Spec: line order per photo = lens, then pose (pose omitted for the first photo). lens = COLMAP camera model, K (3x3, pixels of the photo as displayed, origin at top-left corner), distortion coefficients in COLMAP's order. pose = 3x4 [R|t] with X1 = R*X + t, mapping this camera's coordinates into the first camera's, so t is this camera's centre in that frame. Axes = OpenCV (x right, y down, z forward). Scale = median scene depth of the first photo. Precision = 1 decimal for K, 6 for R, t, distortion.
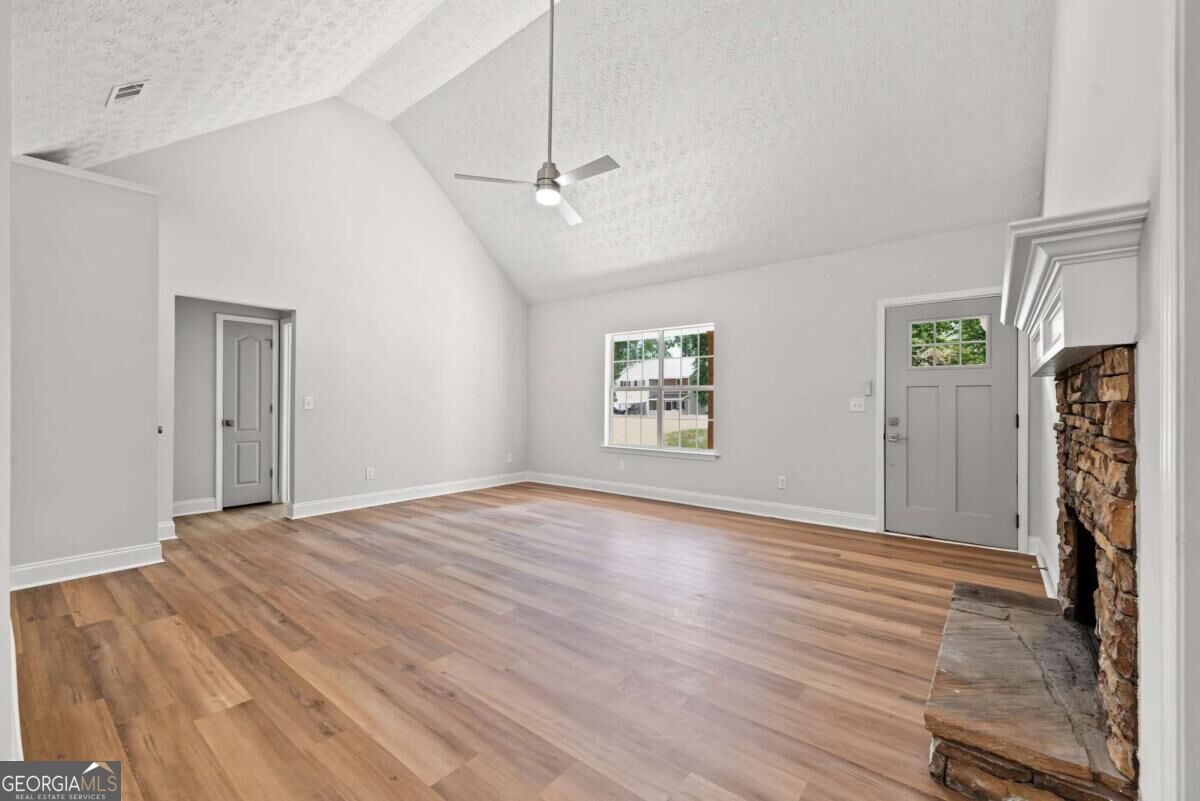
lens RADIAL K [[485.5, 0, 603.7], [0, 485.5, 403.1], [0, 0, 1]] dist [-0.001009, -0.000671]
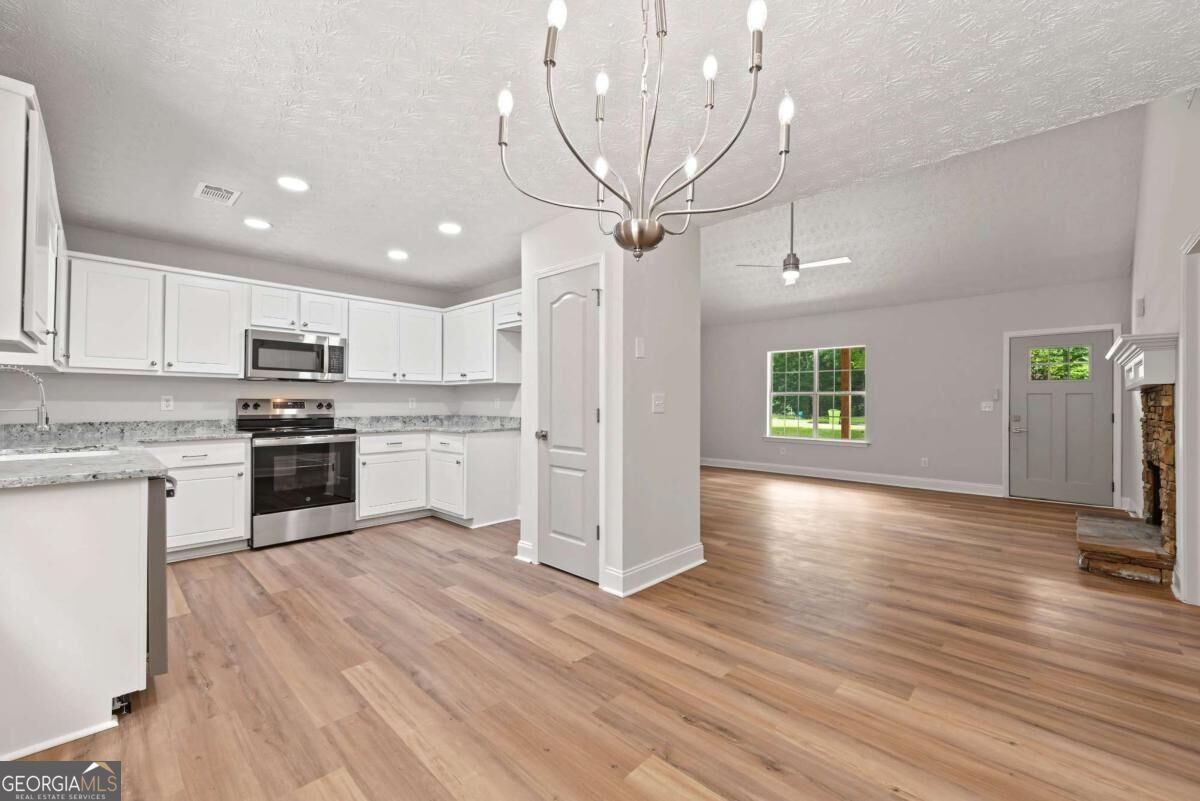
lens RADIAL K [[485.5, 0, 599.3], [0, 485.5, 402.3], [0, 0, 1]] dist [-0.001009, -0.000671]
pose [[0.995594, 0.002581, -0.093731, -0.921649], [-0.002796, 0.999994, -0.002167, -0.005404], [0.093724, 0.002419, 0.995595, -0.999635]]
